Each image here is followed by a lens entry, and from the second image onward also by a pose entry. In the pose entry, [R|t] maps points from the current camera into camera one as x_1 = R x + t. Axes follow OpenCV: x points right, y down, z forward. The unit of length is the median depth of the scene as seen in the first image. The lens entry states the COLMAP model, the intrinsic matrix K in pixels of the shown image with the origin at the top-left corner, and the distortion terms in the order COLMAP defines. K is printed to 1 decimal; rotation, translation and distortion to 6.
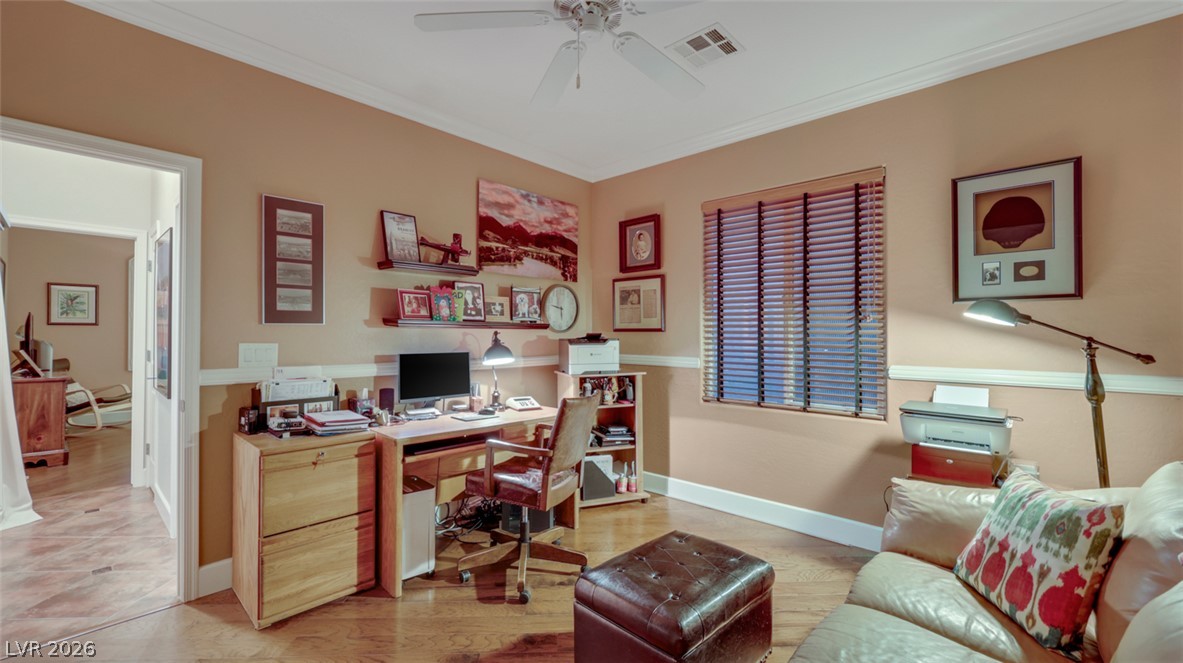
lens RADIAL K [[481.6, 0, 591.6], [0, 481.6, 334.9], [0, 0, 1]] dist [-0.000981, -0.000189]
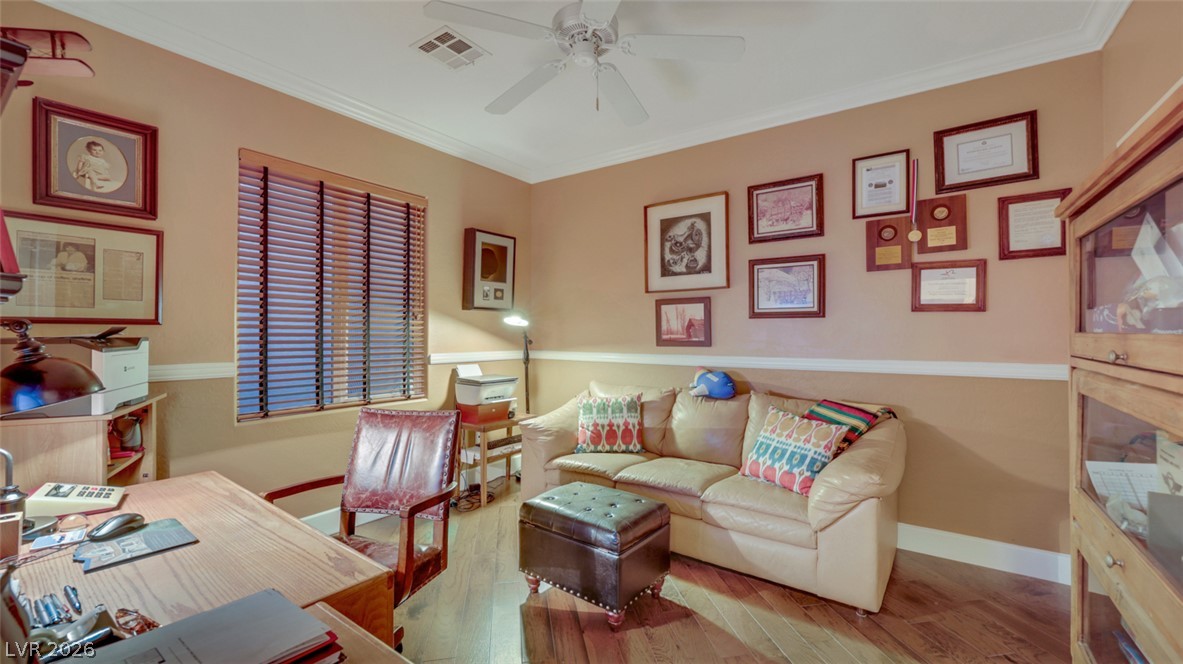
lens RADIAL K [[481.6, 0, 591.6], [0, 481.6, 335.4], [0, 0, 1]] dist [-0.000981, -0.000189]
pose [[-0.129760, -0.010322, 0.991492, -0.761639], [-0.001503, 0.999947, 0.010213, -0.000857], [-0.991544, -0.000165, -0.129768, 0.777699]]
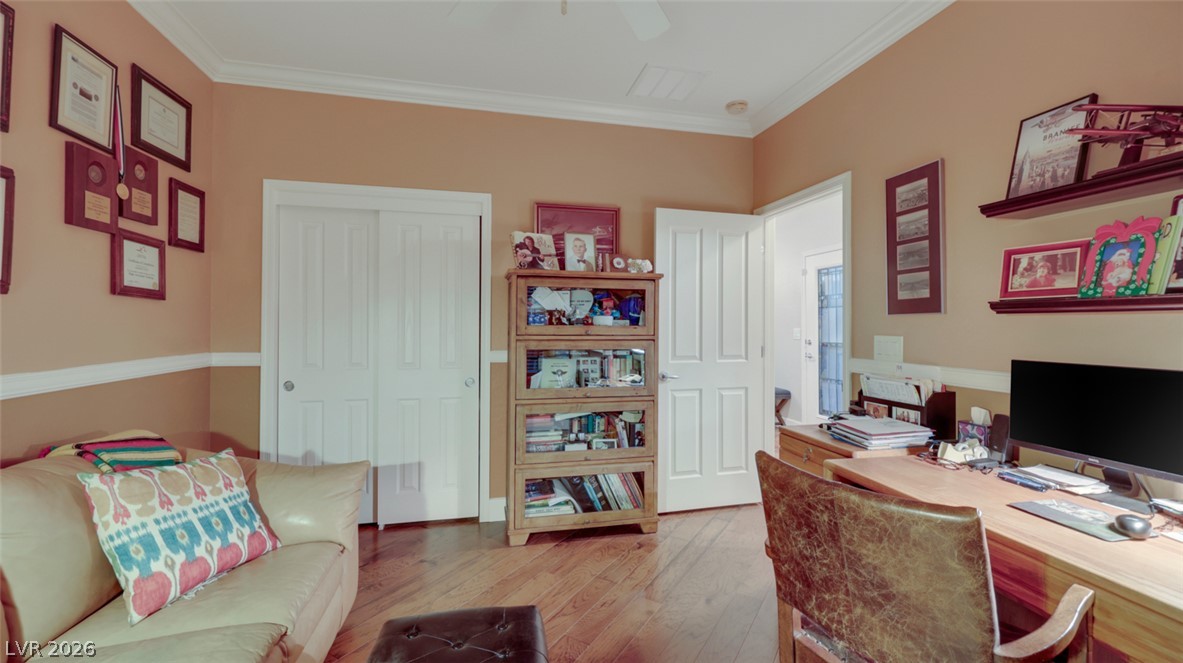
lens RADIAL K [[481.6, 0, 591.6], [0, 481.6, 334.9], [0, 0, 1]] dist [-0.000981, -0.000189]
pose [[-0.556140, 0.011465, -0.831010, 0.404793], [-0.006082, 0.999822, 0.017864, 0.001690], [0.831066, 0.014990, -0.555971, 0.990087]]
